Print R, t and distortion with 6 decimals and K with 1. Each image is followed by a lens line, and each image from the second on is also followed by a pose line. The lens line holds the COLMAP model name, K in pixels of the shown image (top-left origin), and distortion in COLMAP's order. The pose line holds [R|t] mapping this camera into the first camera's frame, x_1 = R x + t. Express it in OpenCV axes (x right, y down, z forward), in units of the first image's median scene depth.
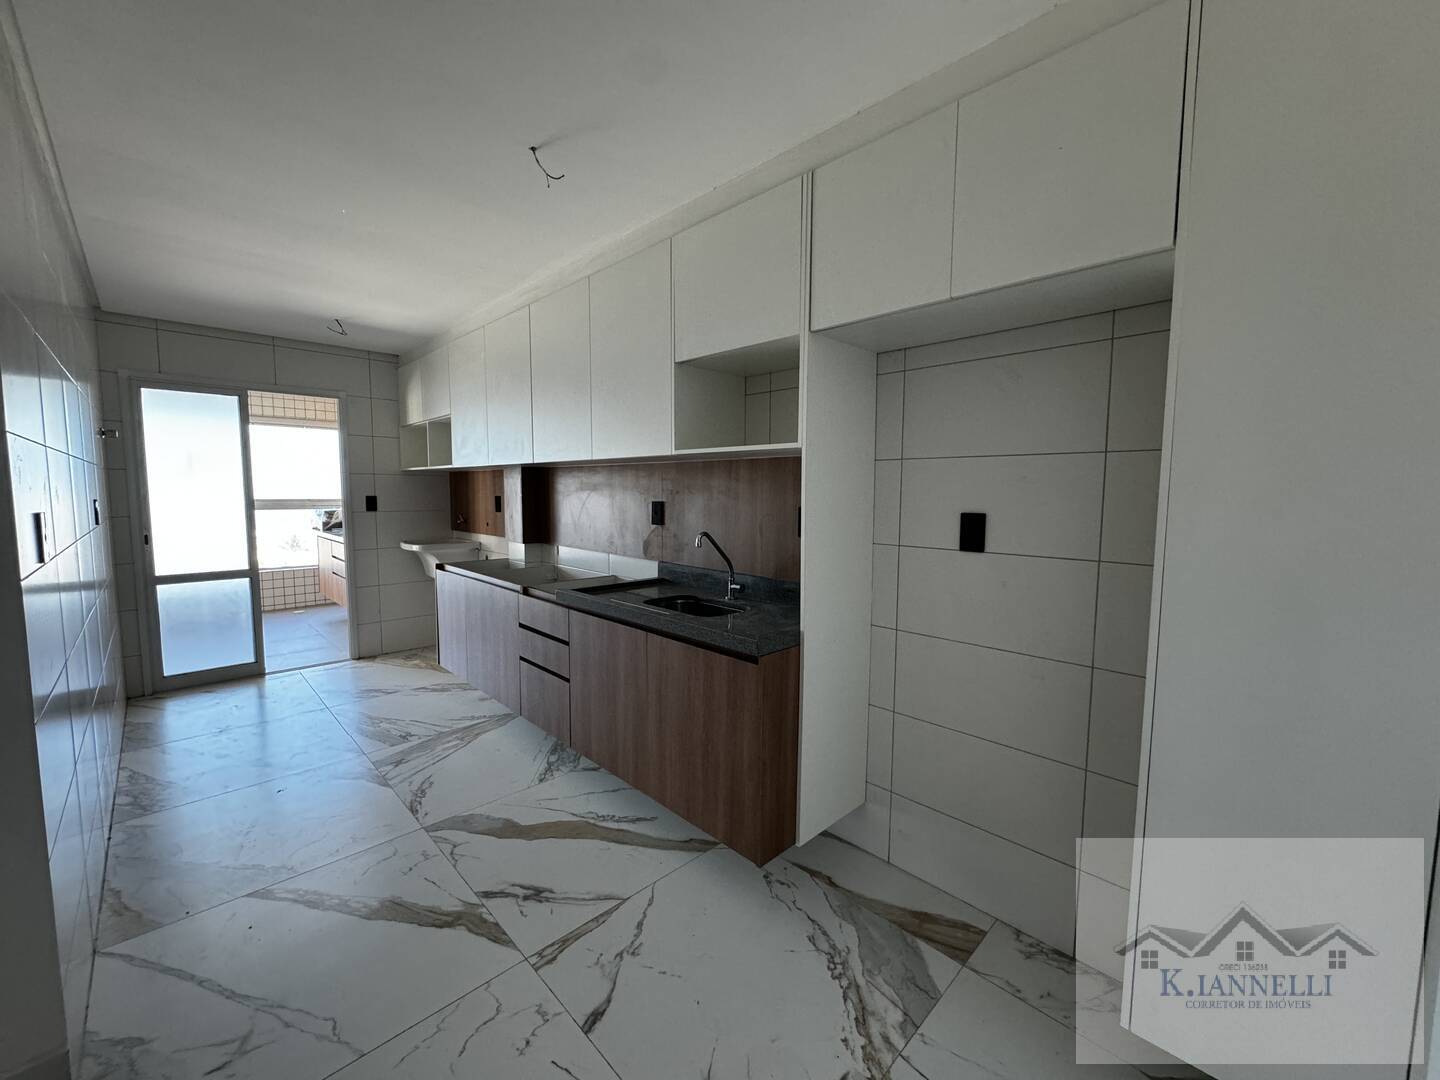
lens RADIAL K [[573.2, 0, 719.0], [0, 573.2, 538.6], [0, 0, 1]] dist [-0.003091, 0.000533]
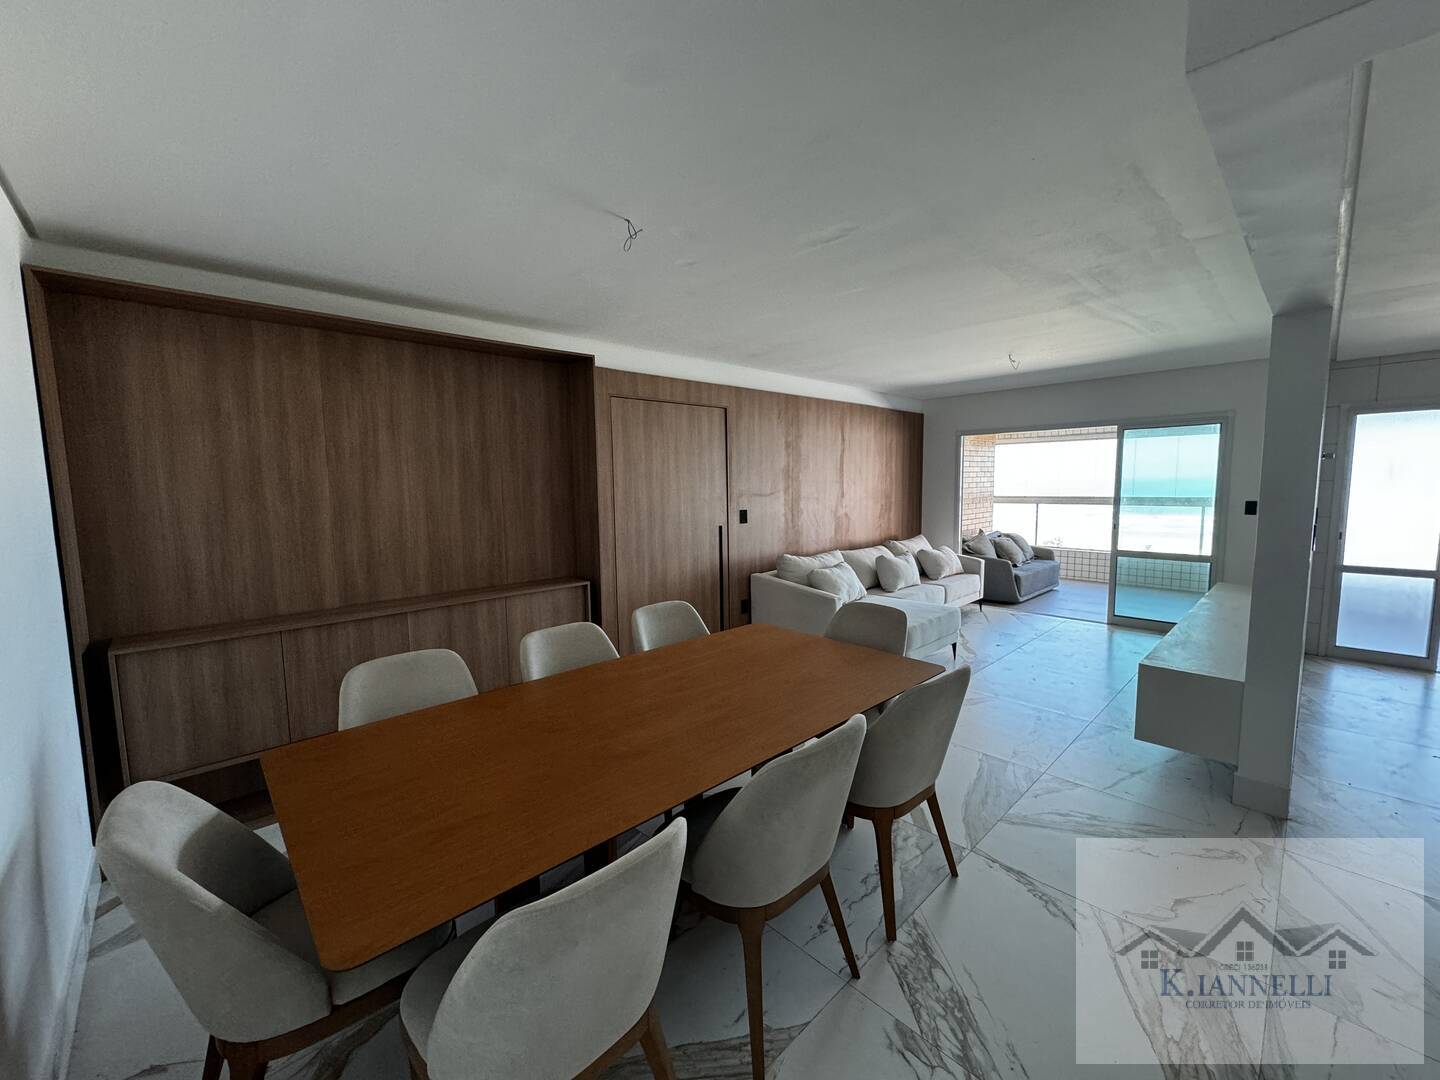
lens RADIAL K [[573.2, 0, 719.0], [0, 573.2, 538.6], [0, 0, 1]] dist [-0.003091, 0.000533]
pose [[-0.016381, 0.092823, -0.995548, 0.383310], [-0.070406, 0.993103, 0.093753, -0.019226], [0.997384, 0.071628, -0.009732, -0.490835]]
